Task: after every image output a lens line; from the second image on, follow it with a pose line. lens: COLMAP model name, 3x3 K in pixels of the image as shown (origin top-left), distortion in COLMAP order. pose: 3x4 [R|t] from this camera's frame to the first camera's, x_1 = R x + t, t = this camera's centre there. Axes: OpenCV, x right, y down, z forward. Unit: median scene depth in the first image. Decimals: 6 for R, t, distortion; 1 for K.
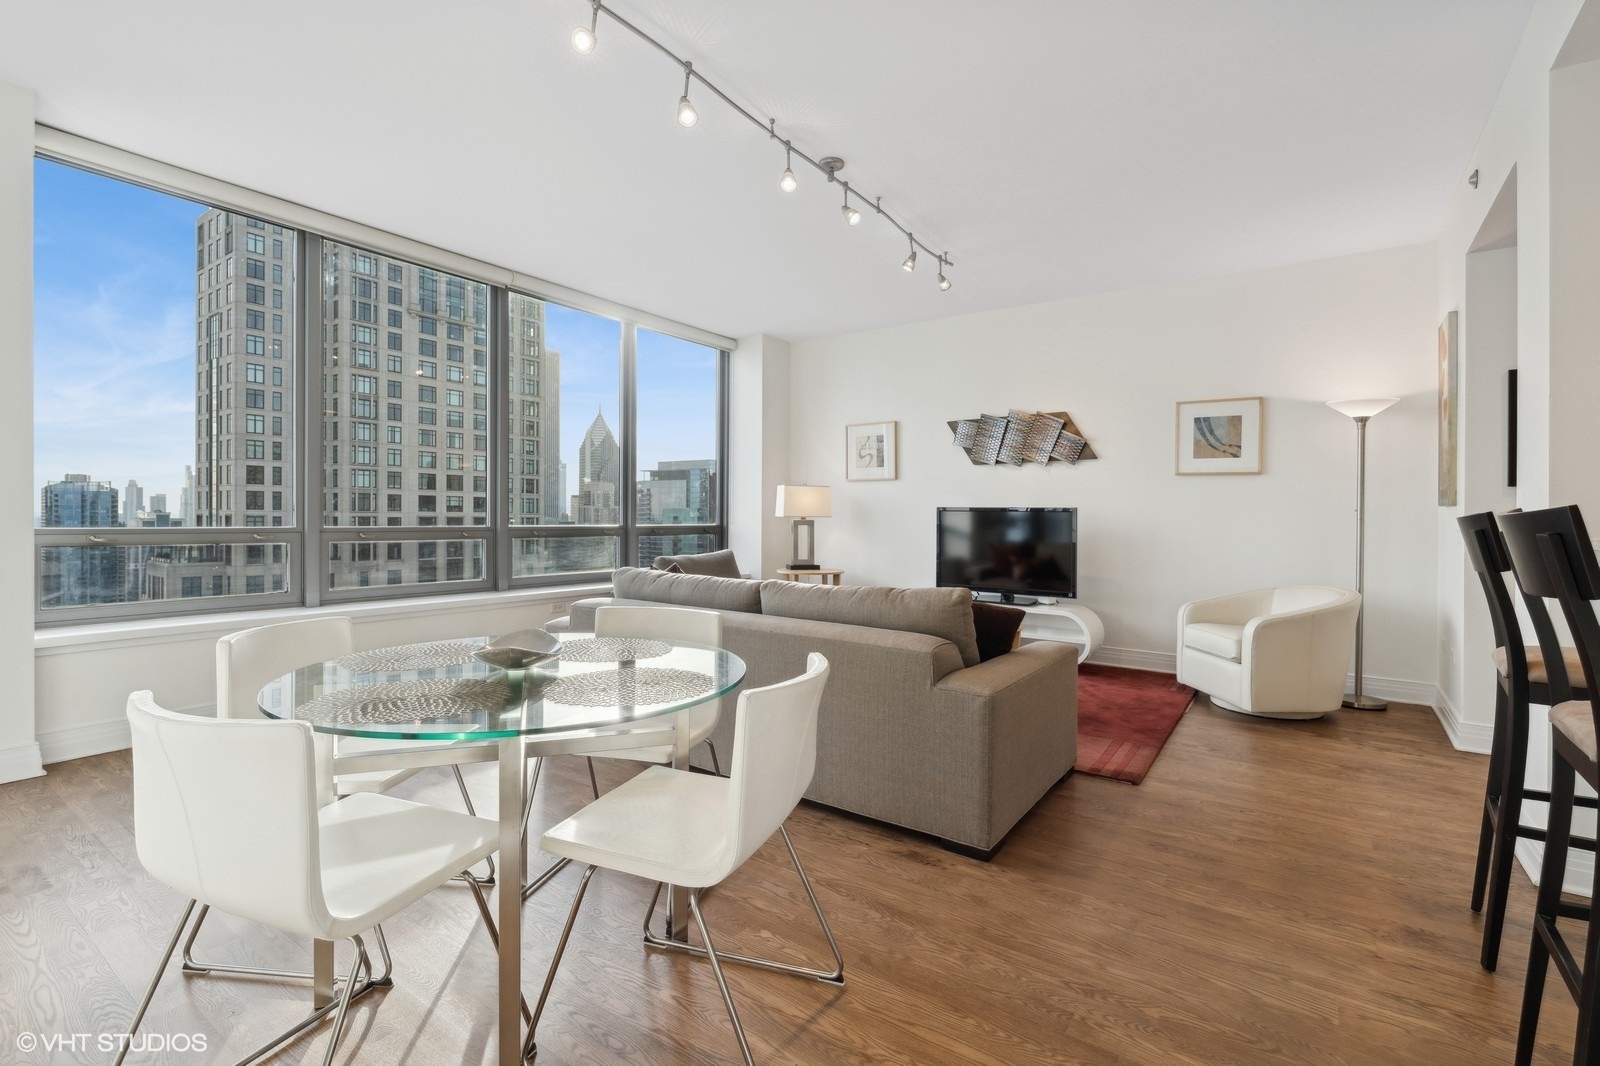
lens RADIAL K [[723.2, 0, 812.8], [0, 723.2, 512.5], [0, 0, 1]] dist [-0.010765, 0.004202]
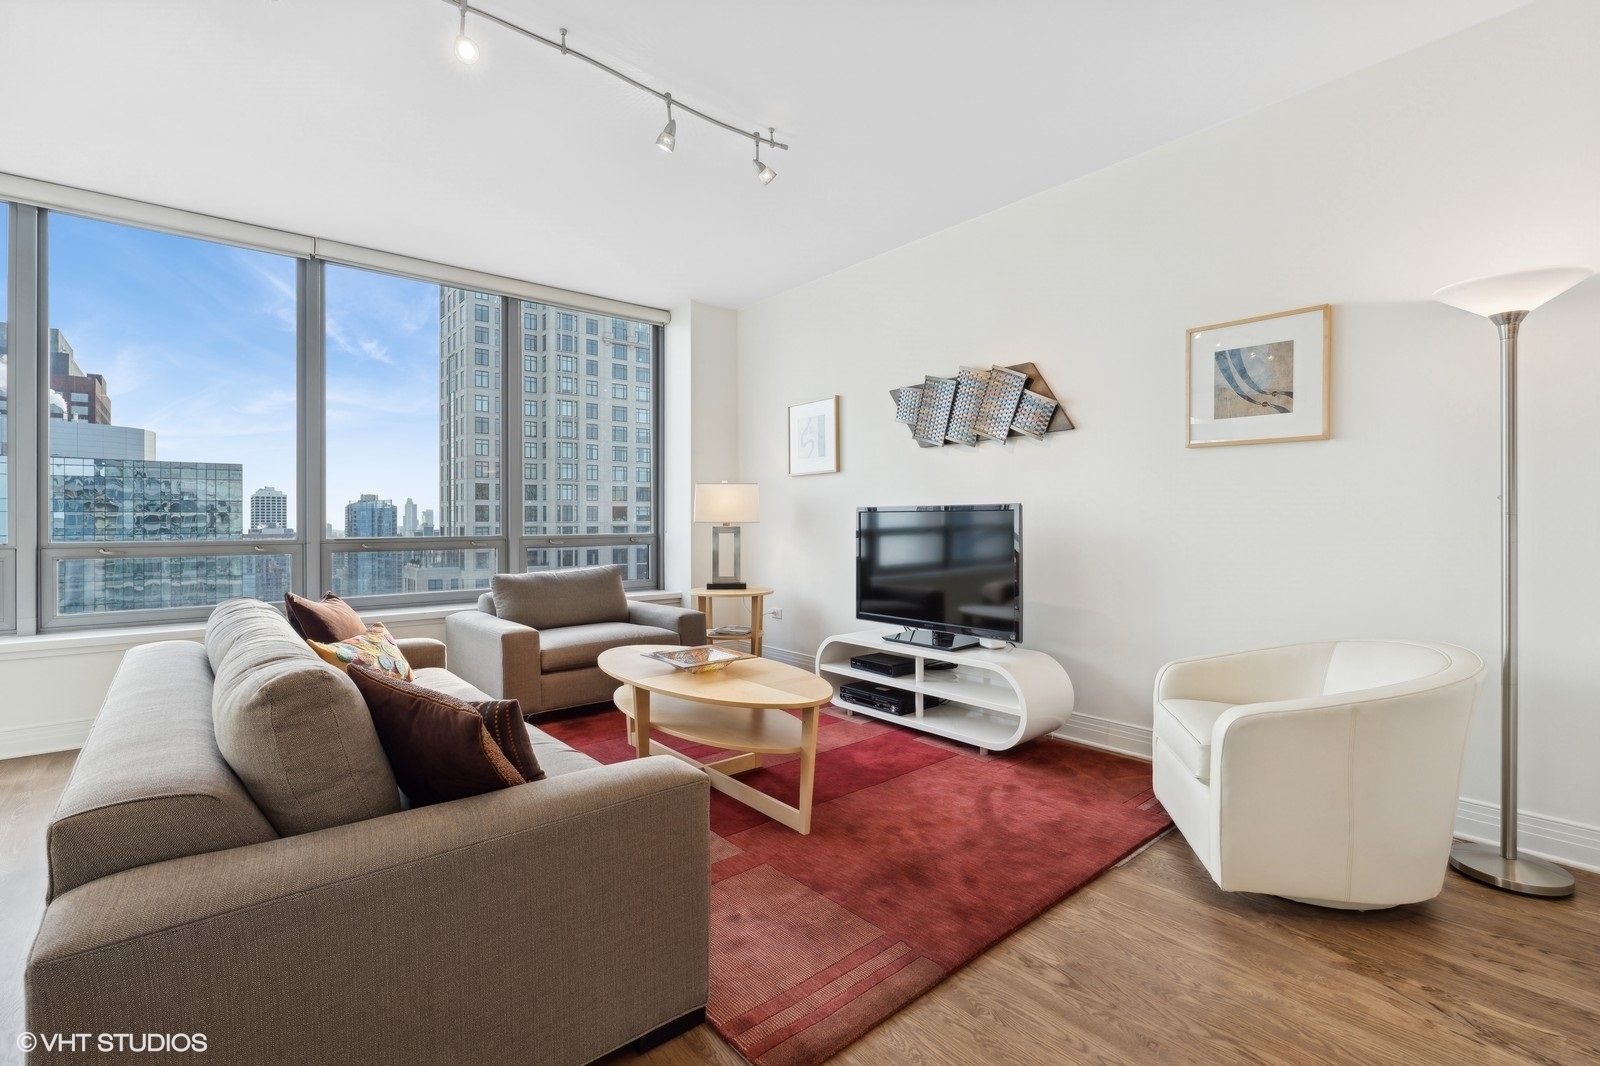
lens RADIAL K [[723.2, 0, 798.0], [0, 723.2, 519.7], [0, 0, 1]] dist [-0.010765, 0.004202]
pose [[0.966647, -0.013710, -0.255746, 0.294666], [0.014298, 0.999898, 0.000440, 0.003833], [0.255714, -0.004082, 0.966744, 0.276949]]
